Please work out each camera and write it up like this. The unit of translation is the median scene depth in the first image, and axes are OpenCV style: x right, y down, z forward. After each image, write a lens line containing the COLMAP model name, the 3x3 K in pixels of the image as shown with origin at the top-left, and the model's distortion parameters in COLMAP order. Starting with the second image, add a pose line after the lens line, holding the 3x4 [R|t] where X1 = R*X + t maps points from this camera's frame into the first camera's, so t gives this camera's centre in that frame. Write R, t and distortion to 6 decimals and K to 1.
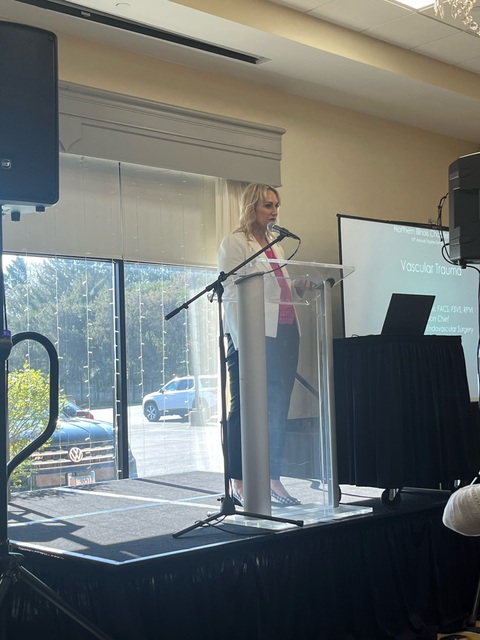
lens RADIAL K [[940.0, 0, 236.1], [0, 940.0, 331.6], [0, 0, 1]] dist [0.041397, 0.000000]
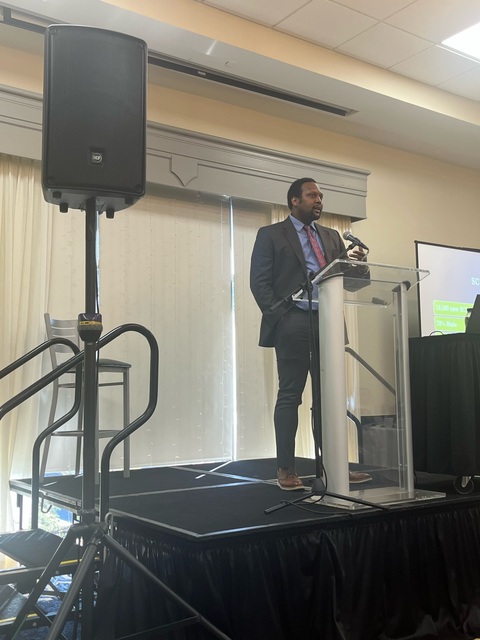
lens RADIAL K [[708.6, 0, 240.9], [0, 708.6, 325.7], [0, 0, 1]] dist [0.028106, 0.000000]
pose [[0.990604, 0.006038, -0.136625, 0.018047], [-0.011853, 0.999056, -0.041793, 0.025887], [0.136244, 0.043020, 0.989741, 0.124397]]
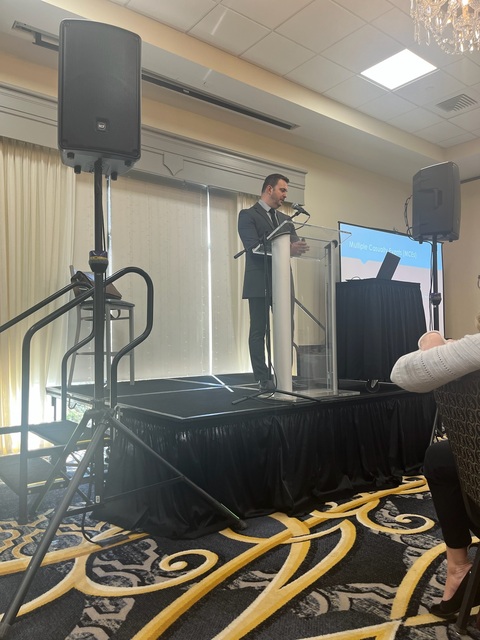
lens RADIAL K [[481.9, 0, 240.7], [0, 481.9, 322.6], [0, 0, 1]] dist [0.054653, -0.076732]
pose [[0.996424, 0.017051, -0.082760, 0.012747], [-0.015673, 0.999728, 0.017272, 0.052146], [0.083032, -0.015913, 0.996420, 0.168076]]
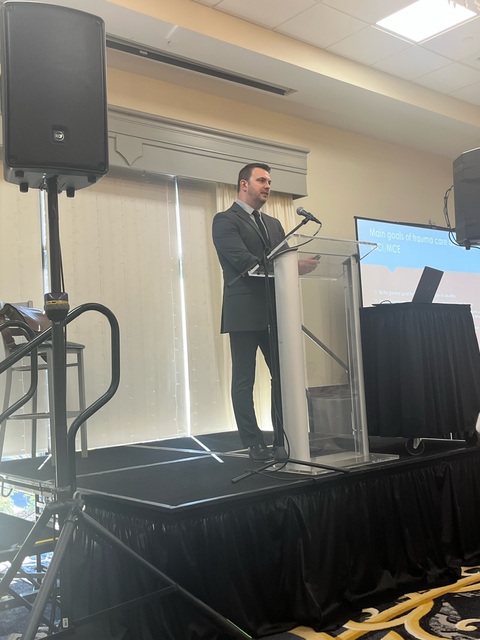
lens RADIAL K [[699.8, 0, 241.7], [0, 699.8, 317.3], [0, 0, 1]] dist [0.027932, 0.000000]
pose [[0.998783, -0.025001, -0.042520, -0.003304], [0.024002, 0.999427, -0.023846, 0.029663], [0.043092, 0.022796, 0.998811, 0.117566]]
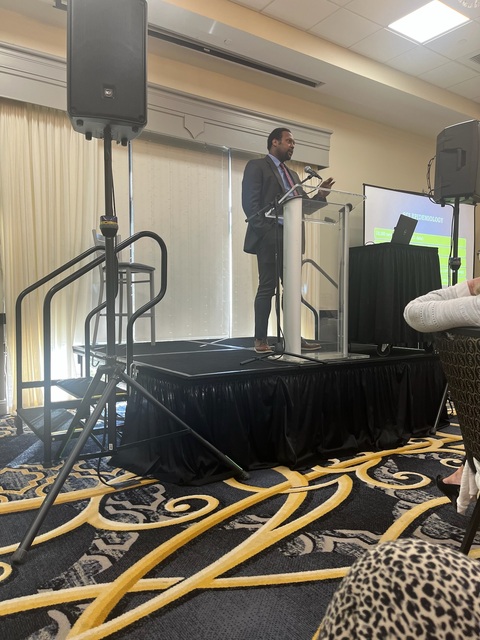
lens RADIAL K [[481.9, 0, 237.5], [0, 481.9, 326.1], [0, 0, 1]] dist [0.054653, -0.076732]
pose [[0.987181, 0.037568, -0.155121, 0.041558], [-0.022442, 0.994920, 0.098131, 0.053116], [0.158019, -0.093392, 0.983010, 0.153867]]
